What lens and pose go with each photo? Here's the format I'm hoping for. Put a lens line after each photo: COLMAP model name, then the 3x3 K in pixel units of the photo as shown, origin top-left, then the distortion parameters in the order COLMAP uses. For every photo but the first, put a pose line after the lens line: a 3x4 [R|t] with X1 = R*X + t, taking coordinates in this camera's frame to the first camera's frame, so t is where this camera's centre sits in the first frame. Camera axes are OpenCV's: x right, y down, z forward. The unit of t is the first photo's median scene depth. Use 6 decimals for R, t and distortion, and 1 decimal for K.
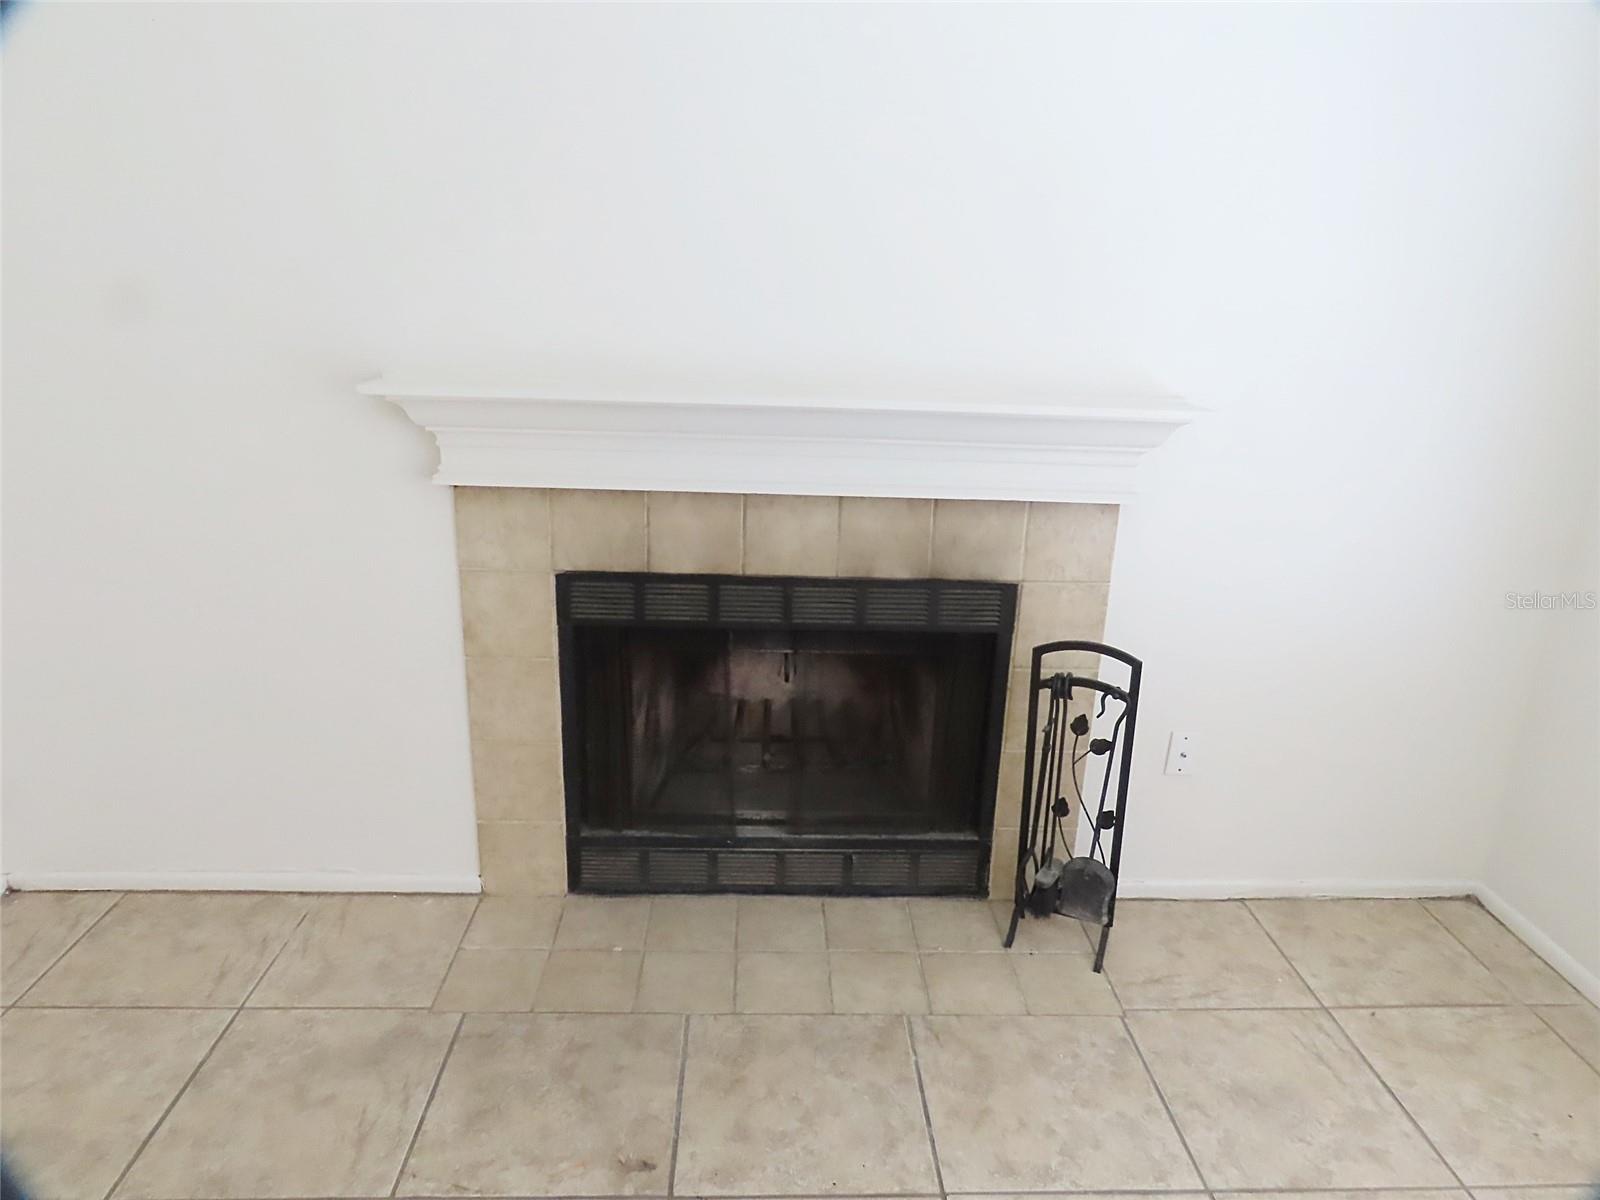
lens RADIAL K [[1013.1, 0, 799.9], [0, 1013.1, 596.3], [0, 0, 1]] dist [0.000235, -0.001680]
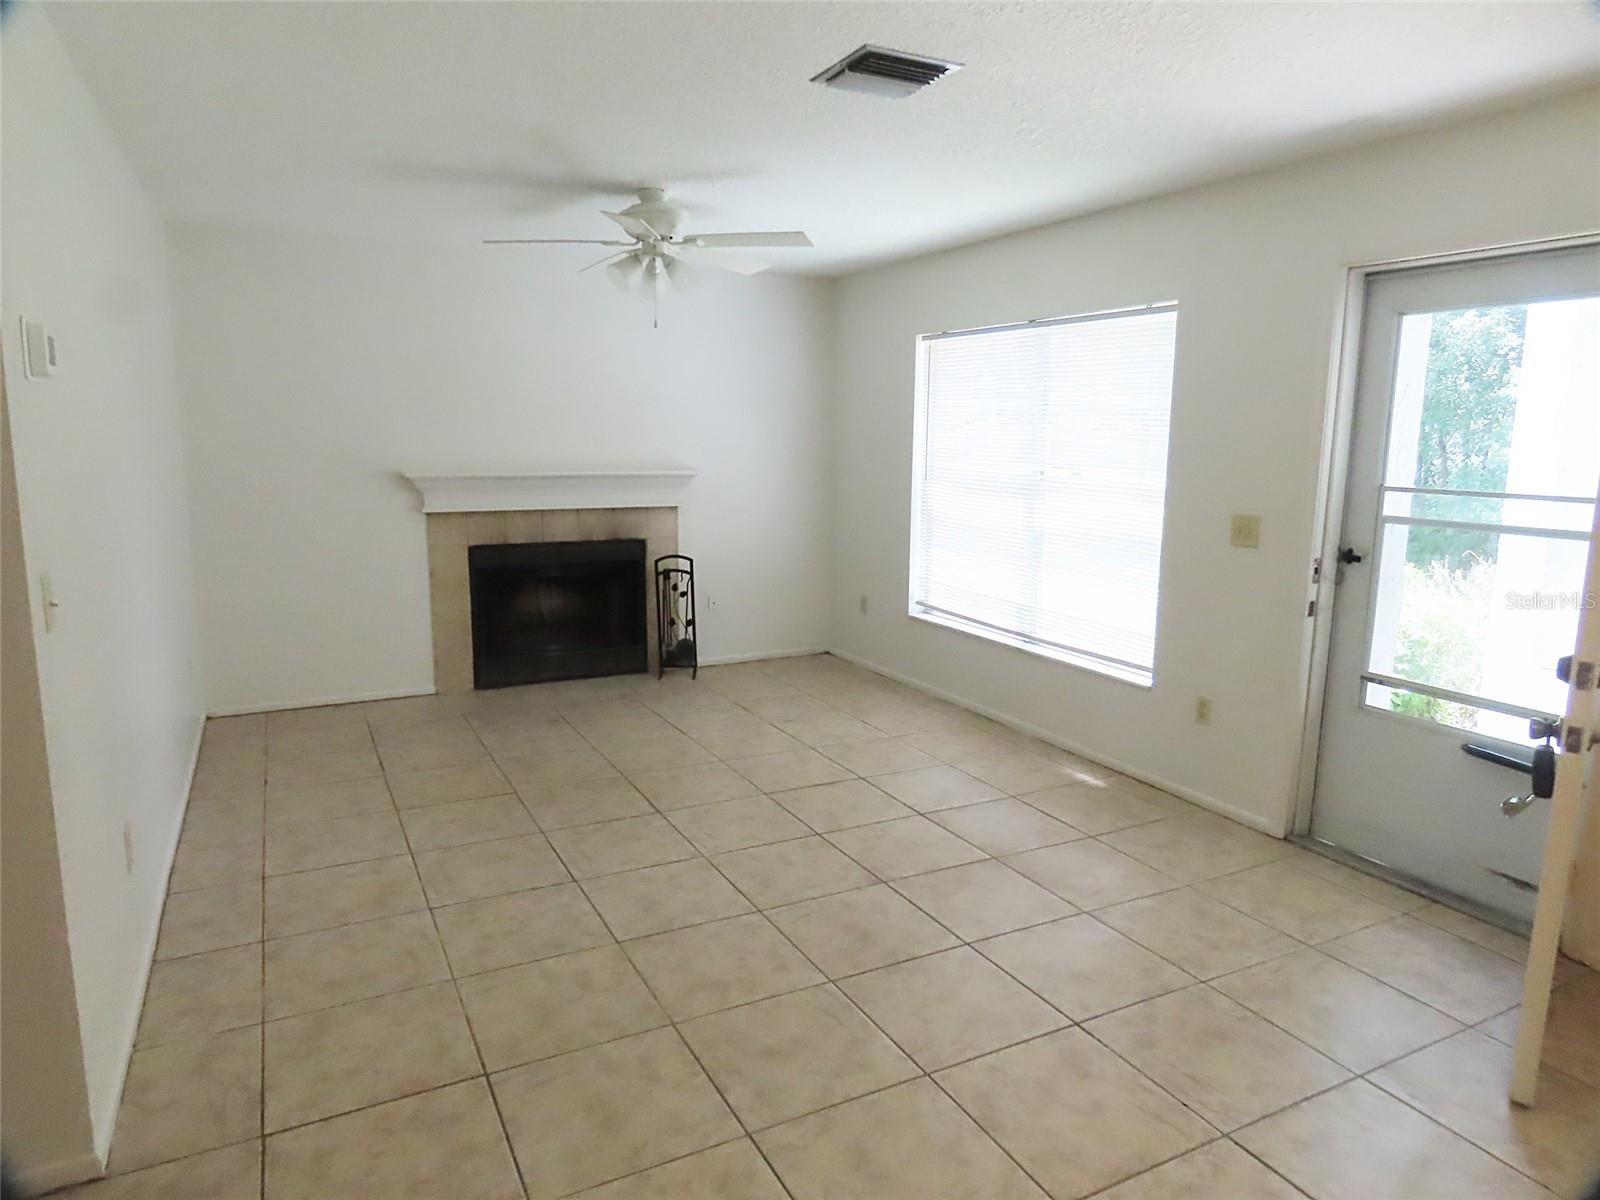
lens RADIAL K [[1013.1, 0, 804.7], [0, 1013.1, 605.1], [0, 0, 1]] dist [0.000235, -0.001680]
pose [[0.902960, -0.098991, 0.418168, -0.550096], [0.149092, 0.984828, -0.088803, 0.467316], [-0.403033, 0.142531, 0.904019, -1.590007]]
